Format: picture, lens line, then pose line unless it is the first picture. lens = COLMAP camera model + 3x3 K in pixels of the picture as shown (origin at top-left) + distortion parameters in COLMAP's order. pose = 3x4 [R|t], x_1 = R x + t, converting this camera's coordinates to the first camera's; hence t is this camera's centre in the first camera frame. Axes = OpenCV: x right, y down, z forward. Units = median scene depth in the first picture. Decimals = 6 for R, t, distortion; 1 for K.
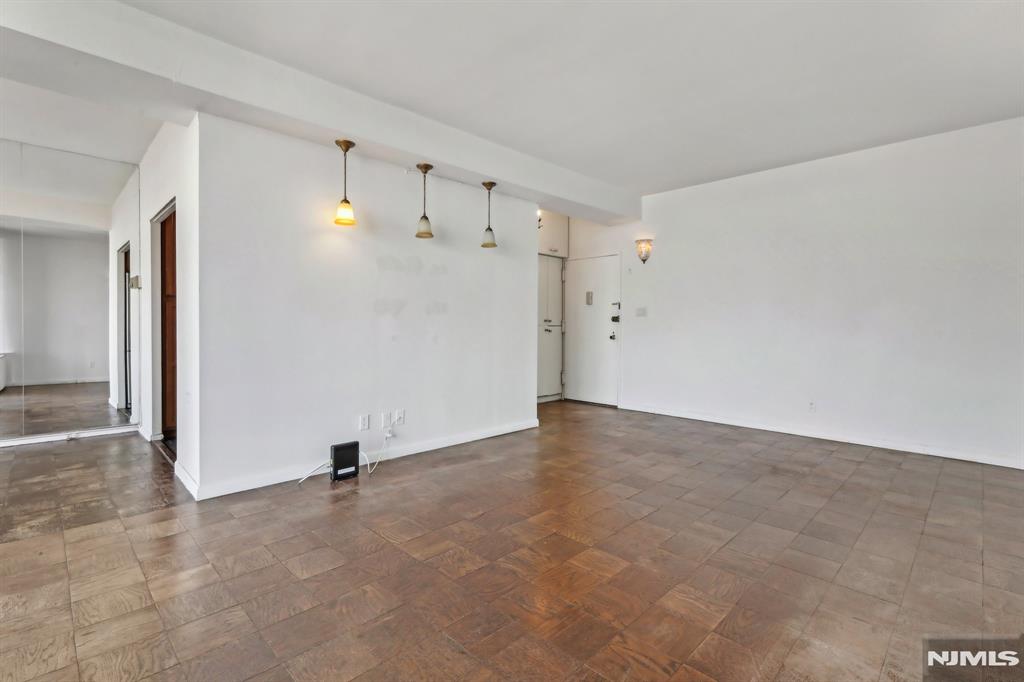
lens RADIAL K [[475.9, 0, 511.2], [0, 475.9, 330.5], [0, 0, 1]] dist [0.000984, 0.001914]
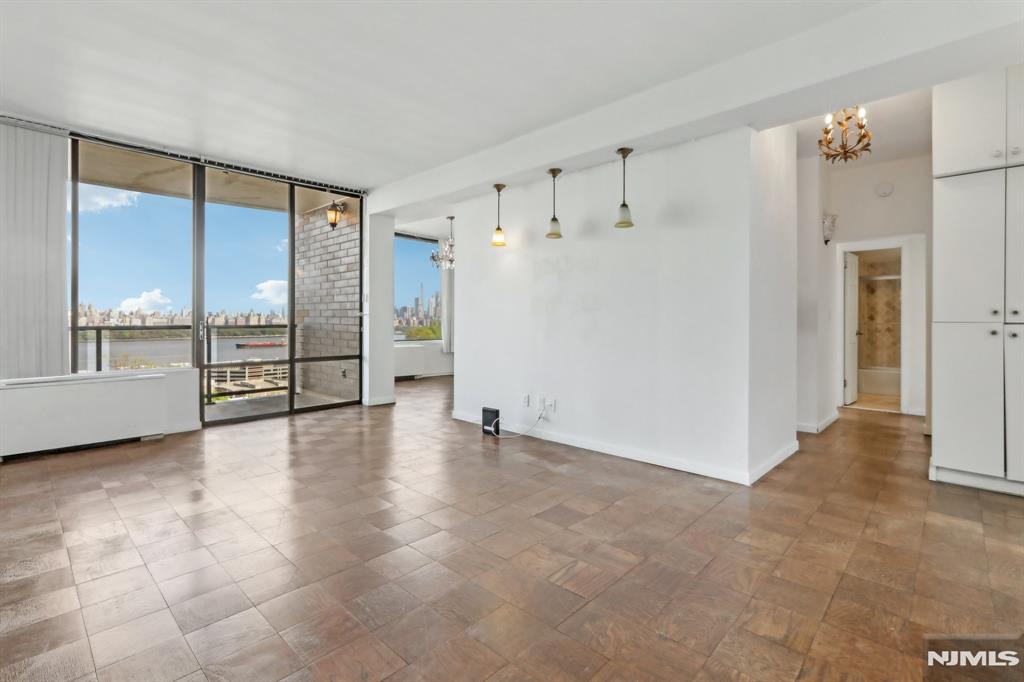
lens RADIAL K [[474.0, 0, 511.4], [0, 474.0, 319.2], [0, 0, 1]] dist [0.000346, 0.000579]
pose [[0.036563, -0.000540, -0.999331, 0.875994], [-0.010617, 0.999943, -0.000928, -0.014310], [0.999275, 0.010644, 0.036555, 0.878033]]
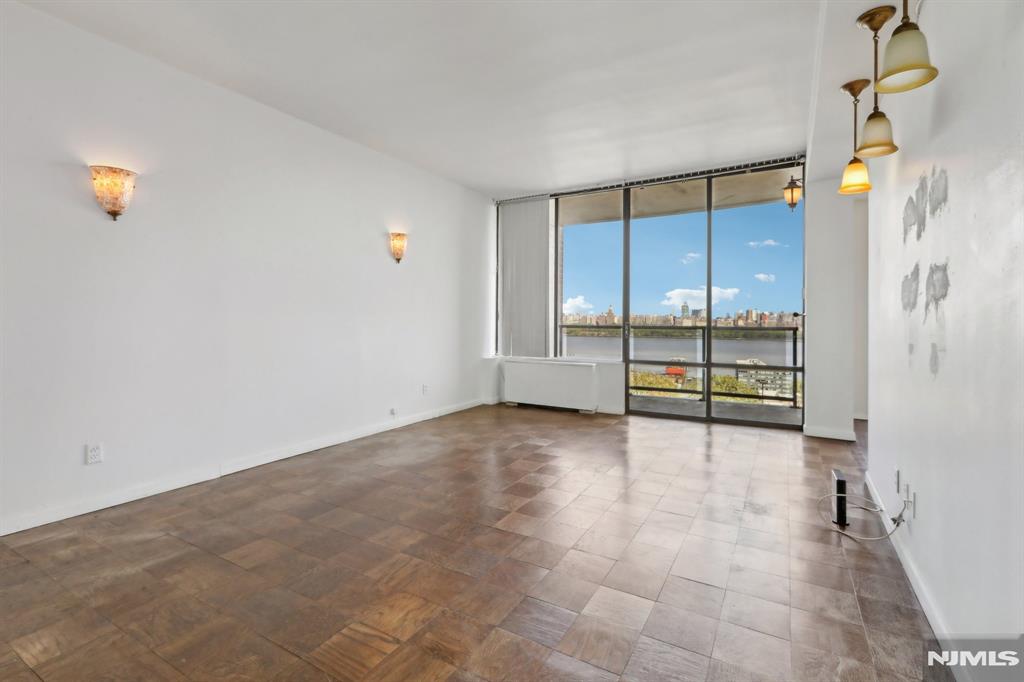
lens RADIAL K [[474.0, 0, 511.4], [0, 474.0, 319.2], [0, 0, 1]] dist [0.000346, 0.000579]
pose [[-0.965143, -0.005534, -0.261663, 0.331955], [-0.008009, 0.999933, 0.008396, -0.019938], [0.261599, 0.010199, -0.965123, 1.408130]]
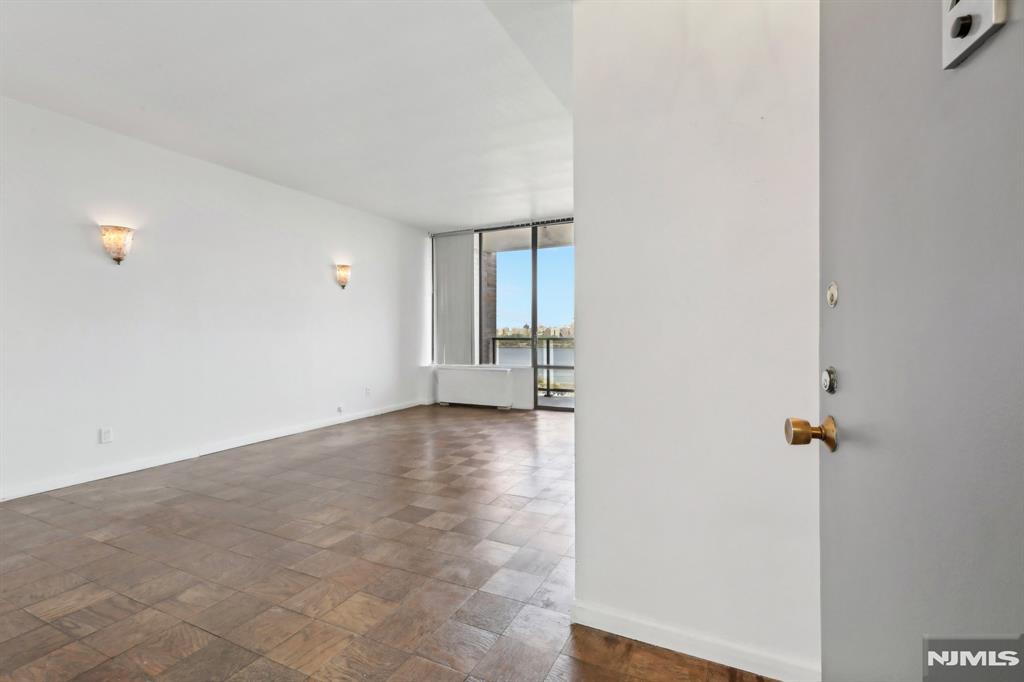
lens RADIAL K [[470.8, 0, 511.8], [0, 470.8, 332.9], [0, 0, 1]] dist [0.007772, 0.001025]
pose [[-0.944016, 0.004518, -0.329869, 0.283239], [0.001158, 0.999945, 0.010382, -0.027724], [0.329898, 0.009419, -0.943970, 1.747412]]
